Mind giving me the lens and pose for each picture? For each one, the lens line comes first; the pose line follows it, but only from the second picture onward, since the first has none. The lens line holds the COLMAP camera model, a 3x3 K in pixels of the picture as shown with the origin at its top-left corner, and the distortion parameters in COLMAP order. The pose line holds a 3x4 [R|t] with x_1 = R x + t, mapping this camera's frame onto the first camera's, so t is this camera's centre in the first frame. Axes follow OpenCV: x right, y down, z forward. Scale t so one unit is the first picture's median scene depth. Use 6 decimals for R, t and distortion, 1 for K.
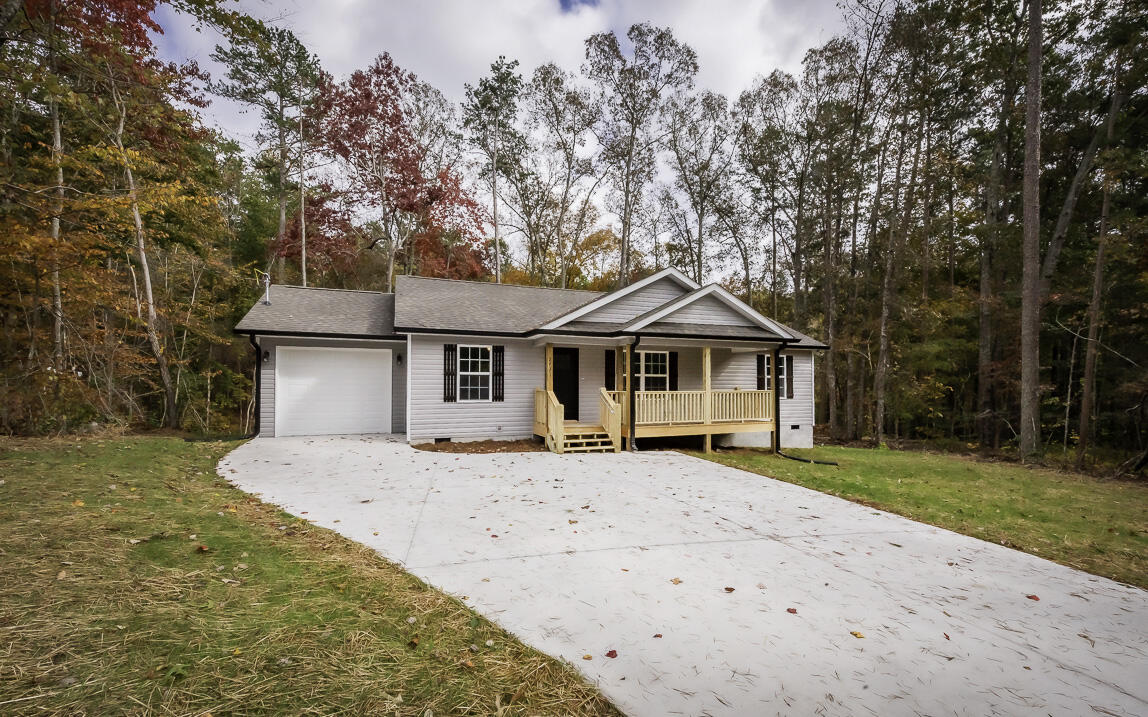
lens RADIAL K [[461.3, 0, 559.1], [0, 461.3, 385.8], [0, 0, 1]] dist [0.000091, 0.000029]
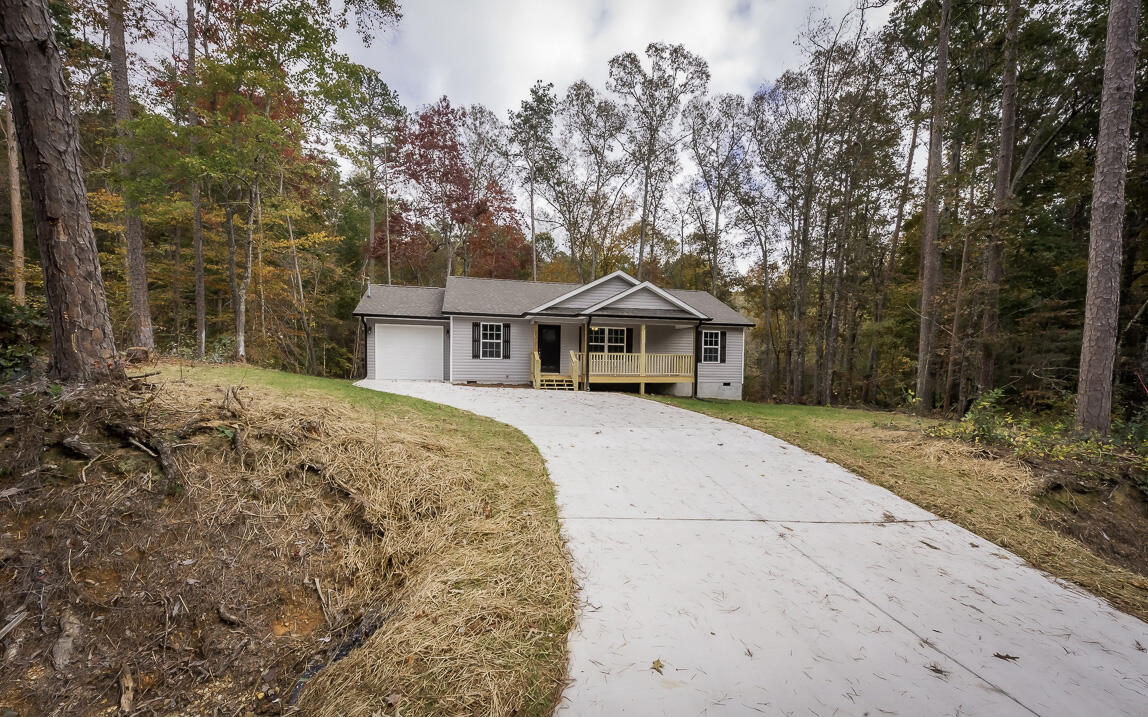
lens RADIAL K [[547.2, 0, 574.1], [0, 547.2, 429.0], [0, 0, 1]] dist [0.014704, 0.000109]
pose [[0.984542, 0.031257, -0.172337, 0.380575], [-0.016740, 0.996236, 0.085054, 0.097187], [0.174347, -0.080854, 0.981359, -0.725804]]
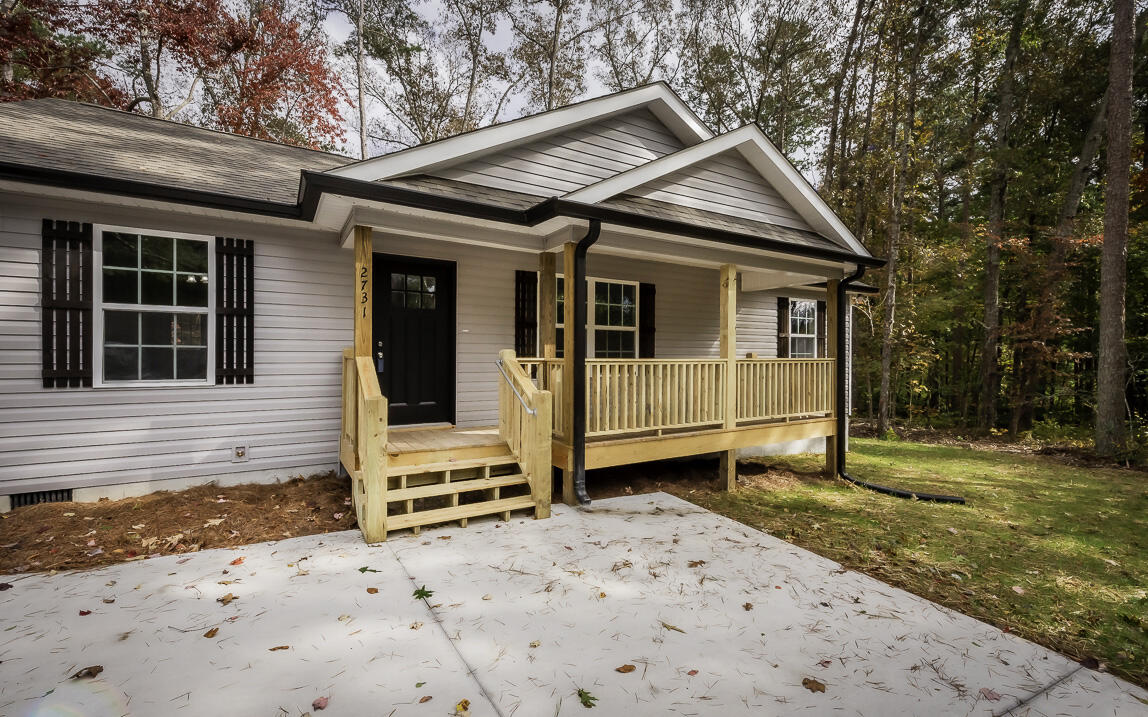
lens RADIAL K [[411.5, 0, 542.7], [0, 411.5, 357.2], [0, 0, 1]] dist [-0.000422, -0.000026]
pose [[0.989001, 0.004951, 0.147823, 0.063269], [-0.006258, 0.999945, 0.008376, 0.006468], [-0.147774, -0.009209, 0.988978, 0.559944]]
